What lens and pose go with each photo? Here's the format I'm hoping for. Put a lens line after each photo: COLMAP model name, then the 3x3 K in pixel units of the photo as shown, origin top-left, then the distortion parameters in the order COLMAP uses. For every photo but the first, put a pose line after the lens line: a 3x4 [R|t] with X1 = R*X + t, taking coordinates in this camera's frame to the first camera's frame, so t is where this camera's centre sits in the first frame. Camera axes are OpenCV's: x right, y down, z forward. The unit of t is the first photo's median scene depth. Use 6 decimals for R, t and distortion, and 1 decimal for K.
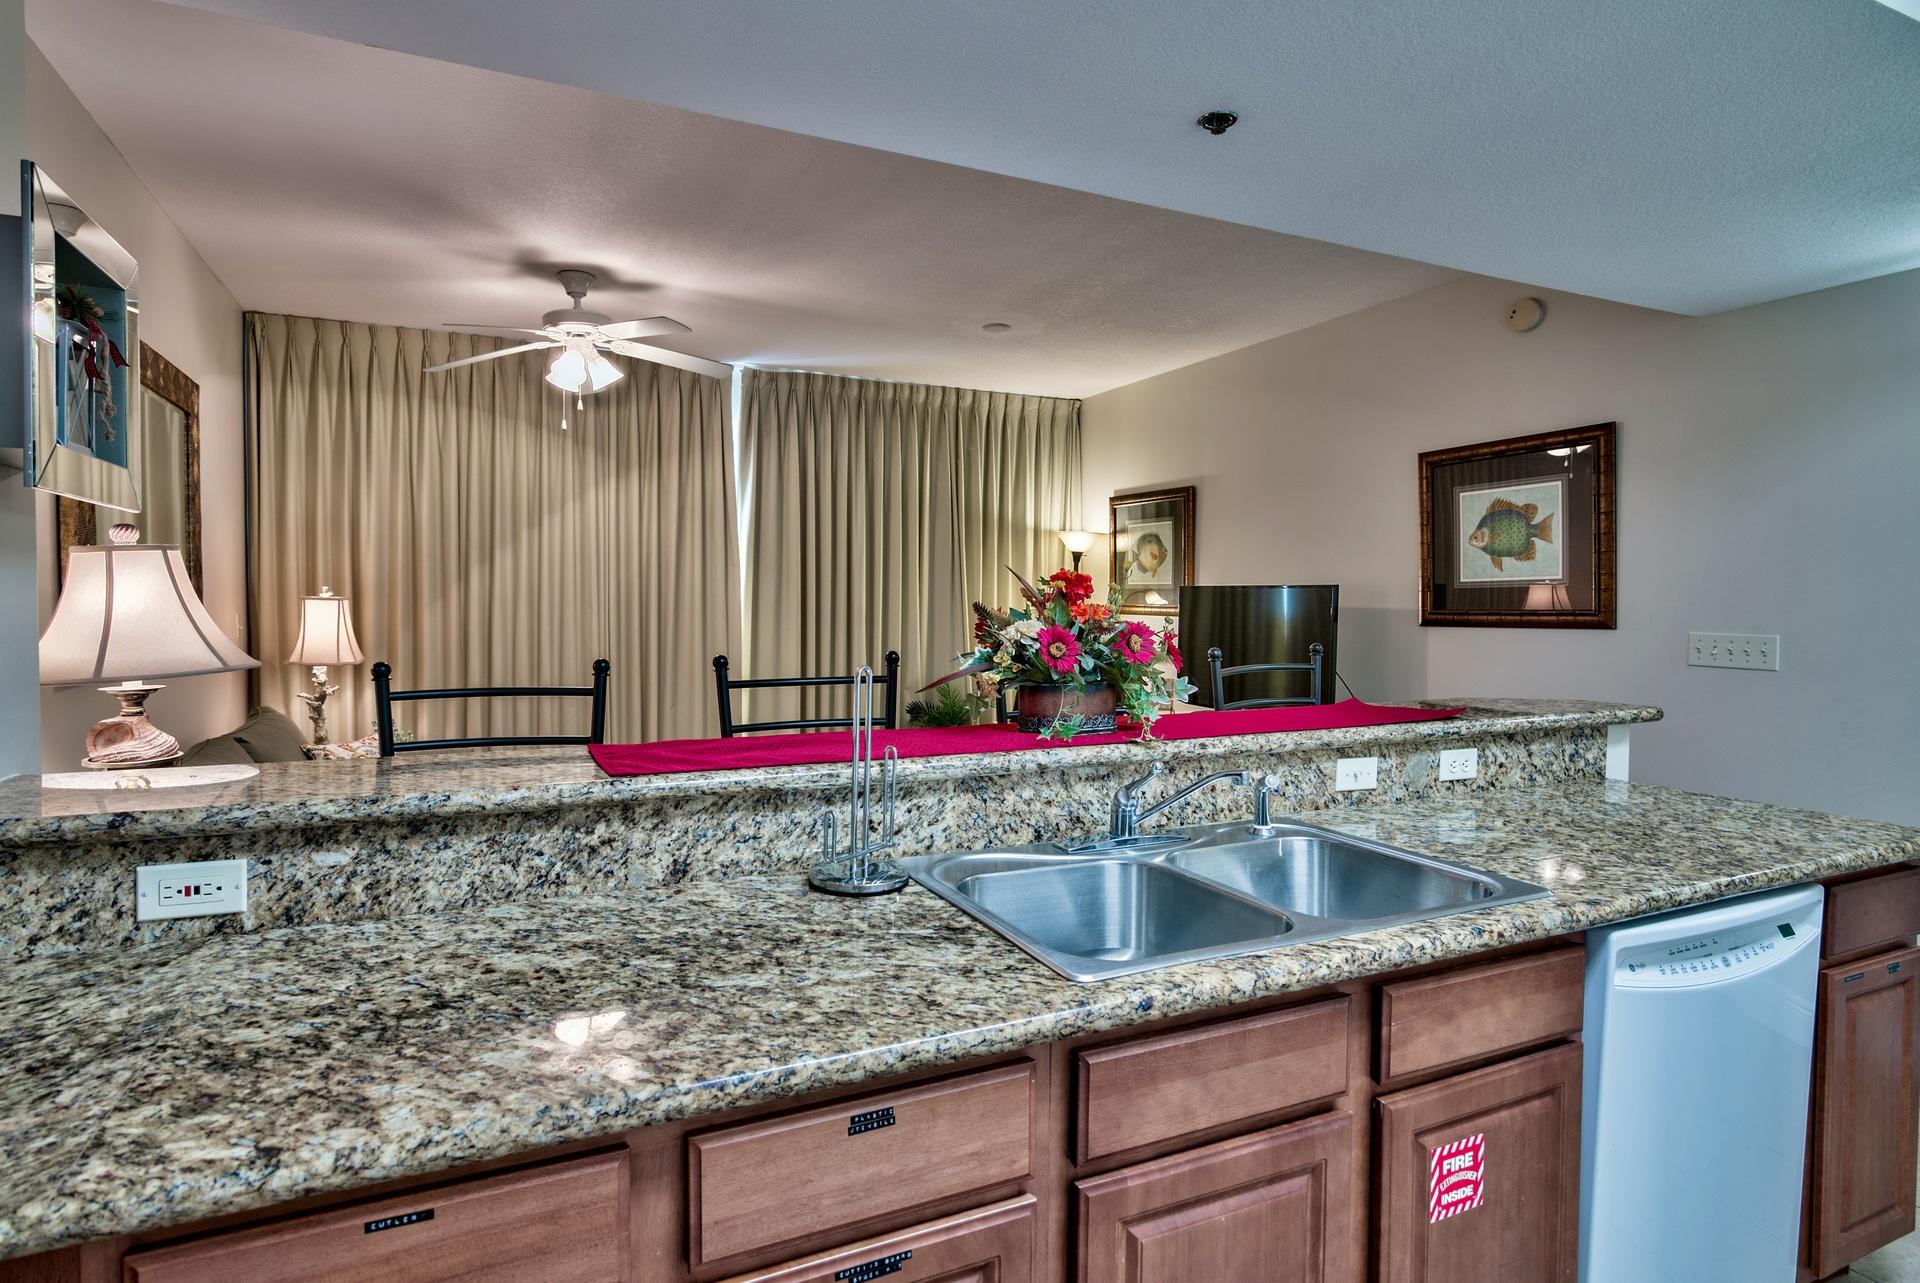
lens RADIAL K [[957.7, 0, 955.7], [0, 957.7, 624.1], [0, 0, 1]] dist [-0.002092, -0.000350]
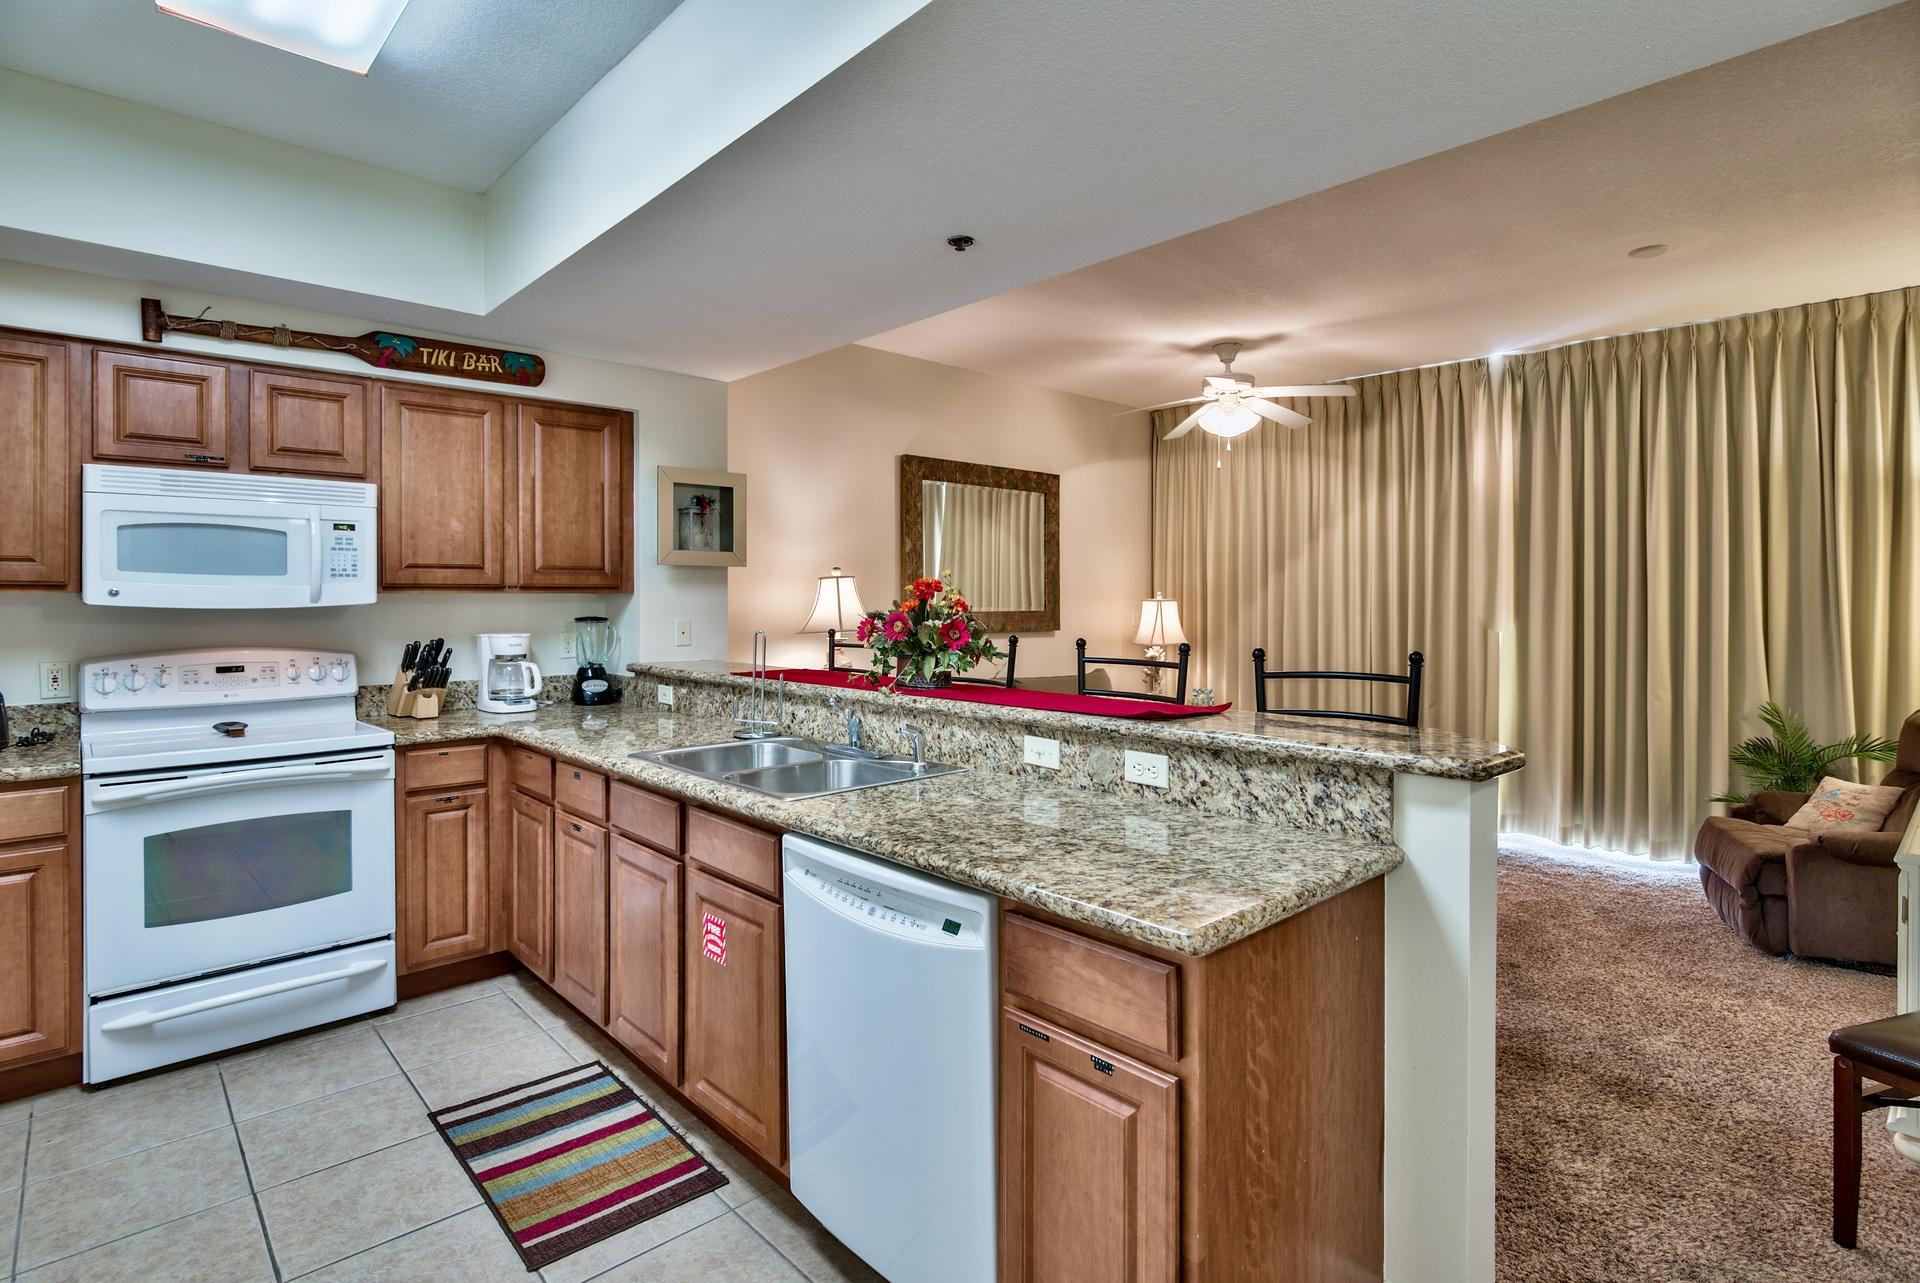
lens RADIAL K [[948.3, 0, 957.6], [0, 948.3, 603.4], [0, 0, 1]] dist [-0.003909, -0.000472]
pose [[0.327810, 0.000819, -0.944743, 1.349997], [-0.023906, 0.999687, -0.007428, -0.006741], [0.944441, 0.025020, 0.327727, 0.505010]]
